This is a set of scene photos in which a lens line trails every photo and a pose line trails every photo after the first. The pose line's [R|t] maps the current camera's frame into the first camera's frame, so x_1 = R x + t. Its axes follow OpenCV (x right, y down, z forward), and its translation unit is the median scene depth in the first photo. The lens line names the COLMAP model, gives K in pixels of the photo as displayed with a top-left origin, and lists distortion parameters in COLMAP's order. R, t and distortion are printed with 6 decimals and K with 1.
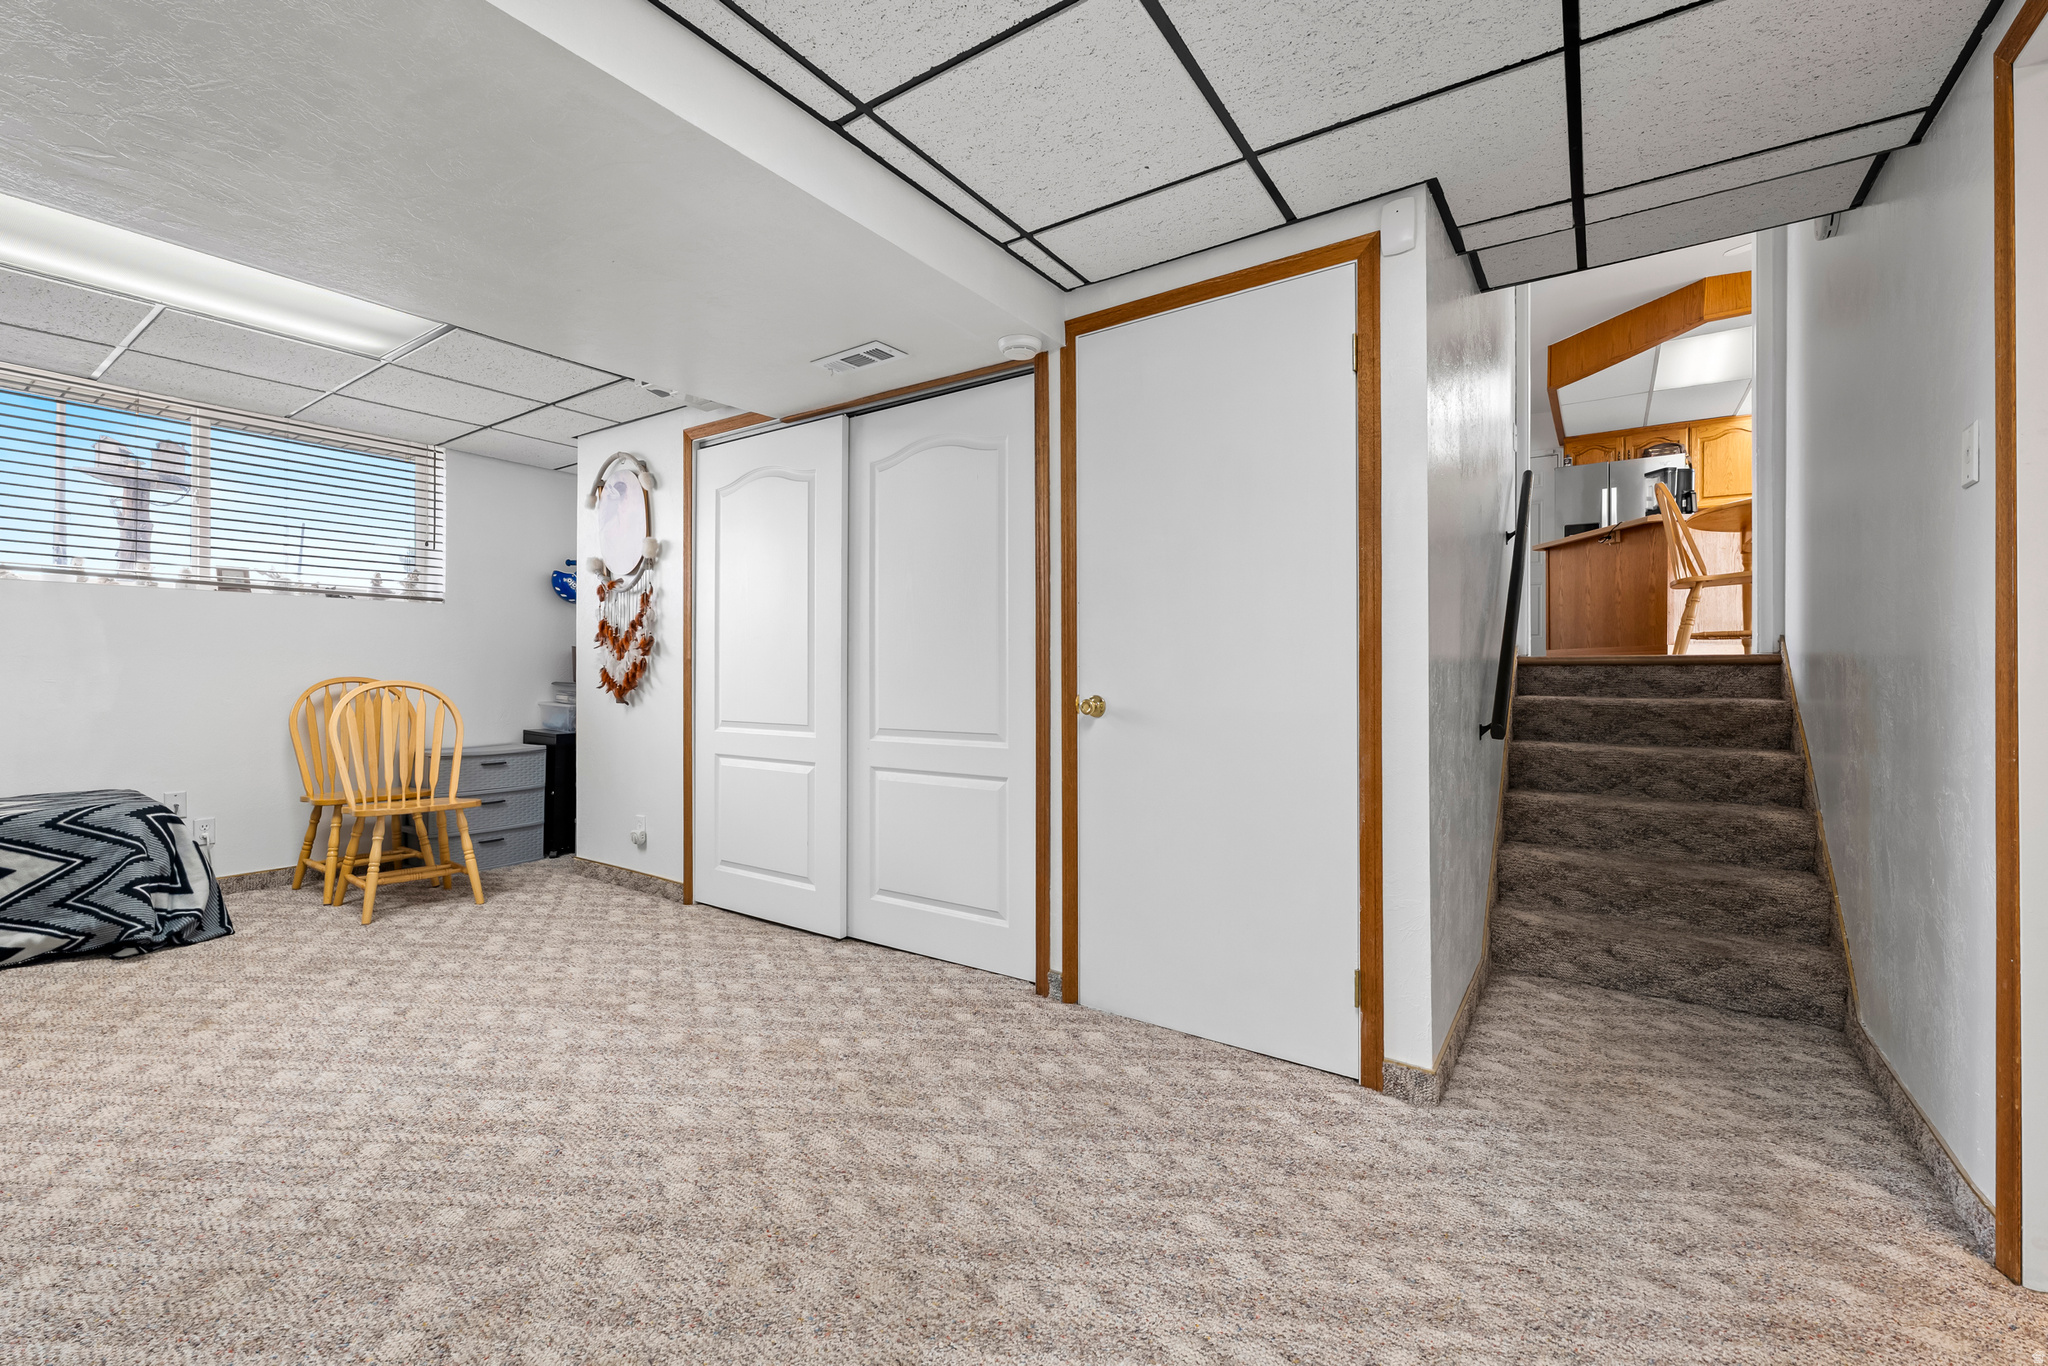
lens RADIAL K [[837.9, 0, 1024.0], [0, 837.9, 683.0], [0, 0, 1]] dist [0.002194, 0.000089]
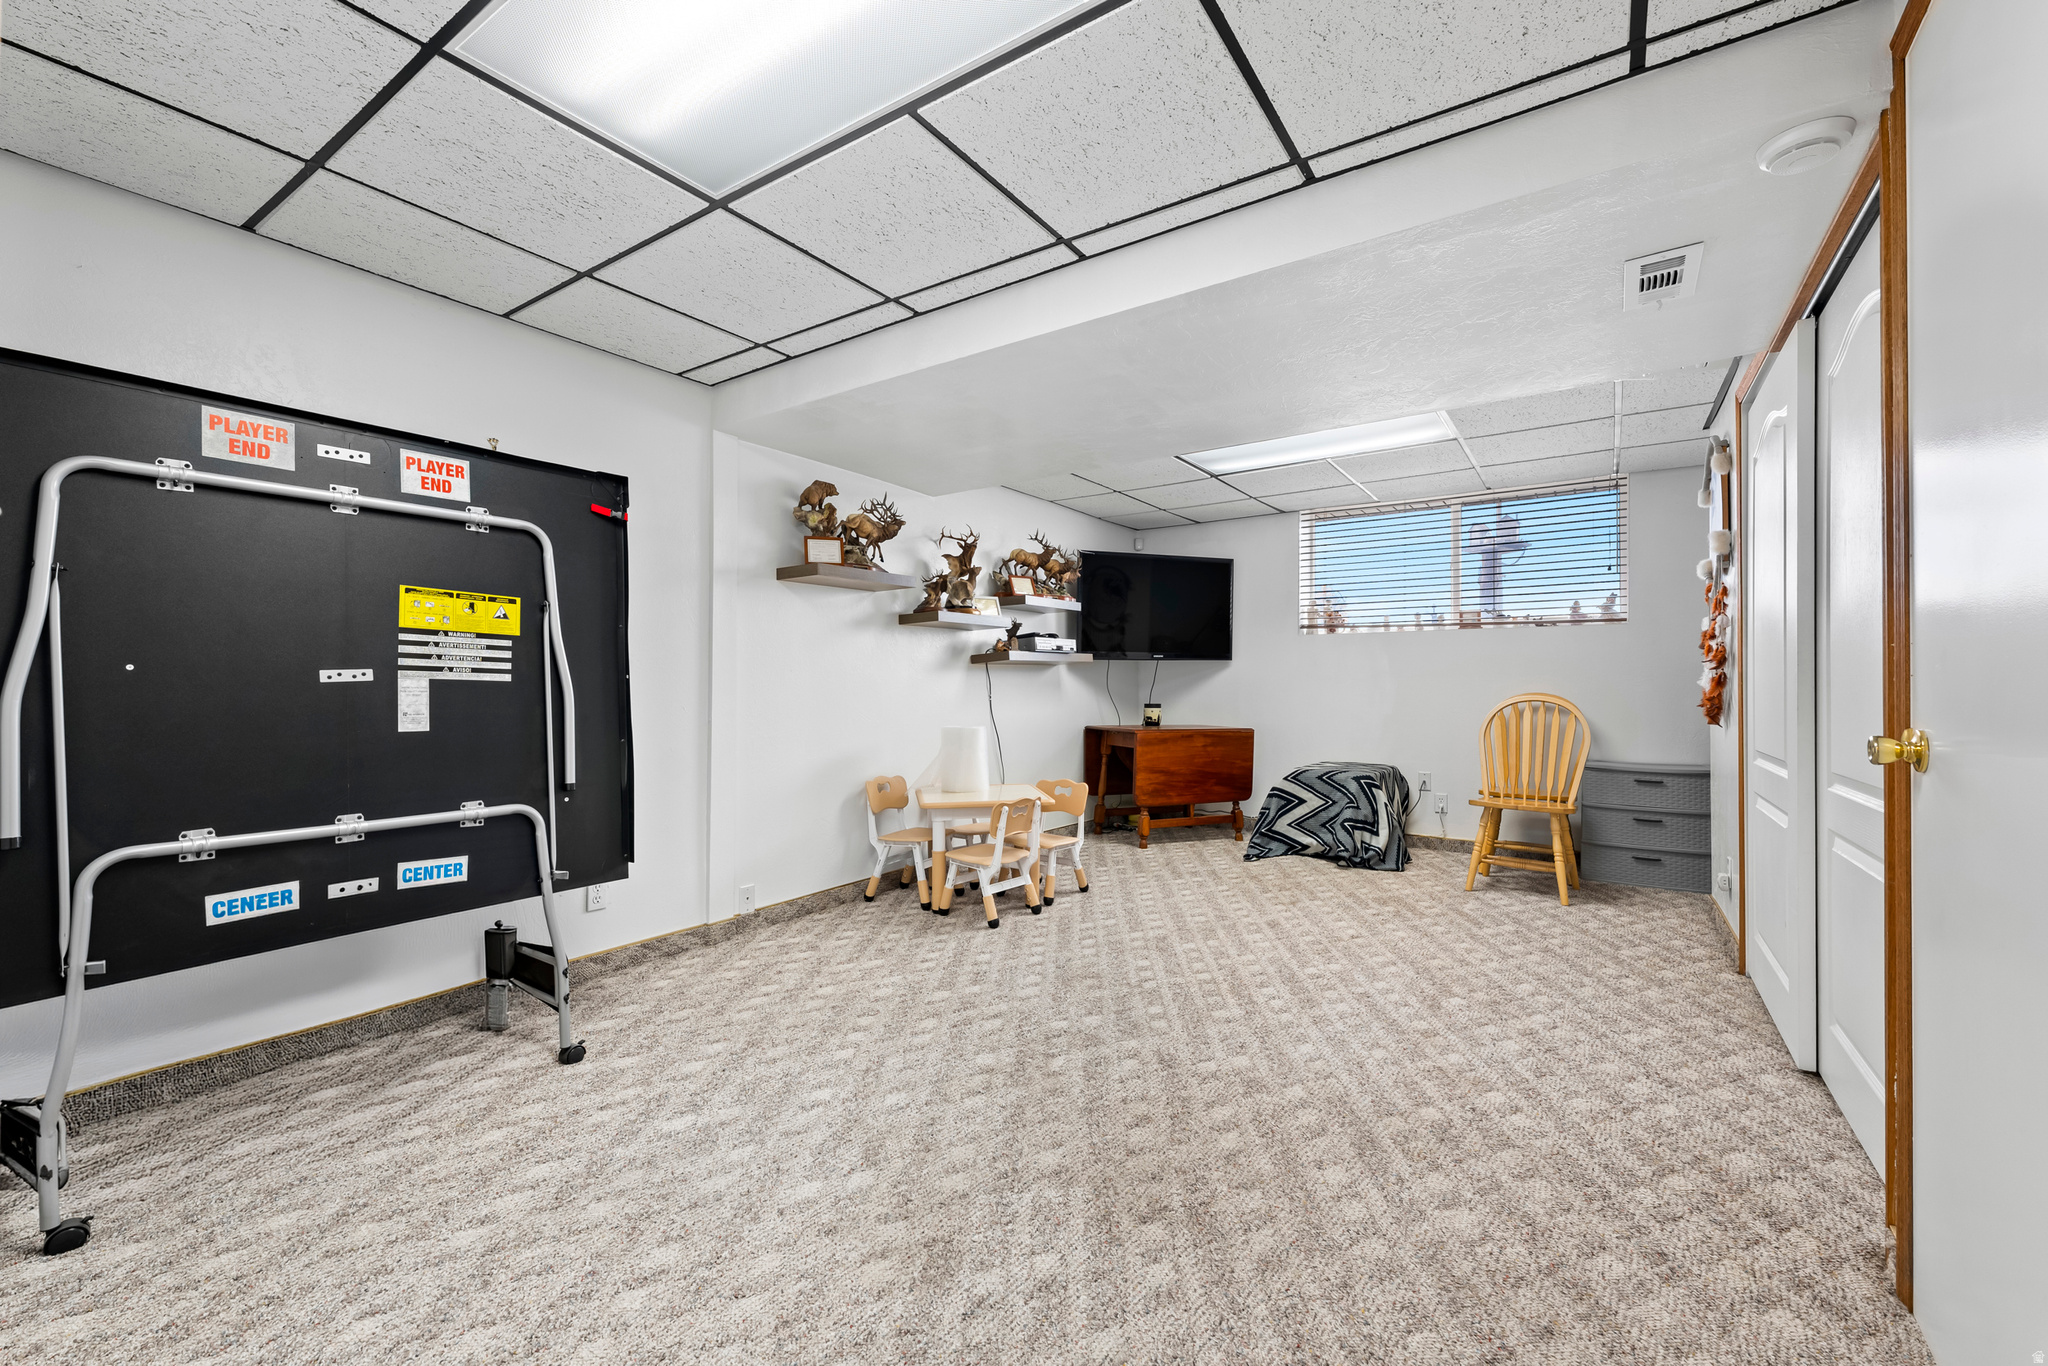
lens RADIAL K [[837.9, 0, 1024.0], [0, 837.9, 683.0], [0, 0, 1]] dist [0.002194, 0.000089]
pose [[0.004149, -0.007754, -0.999961, 0.571067], [-0.015789, 0.999845, -0.007819, -0.000709], [0.999867, 0.015821, 0.004026, 0.413020]]
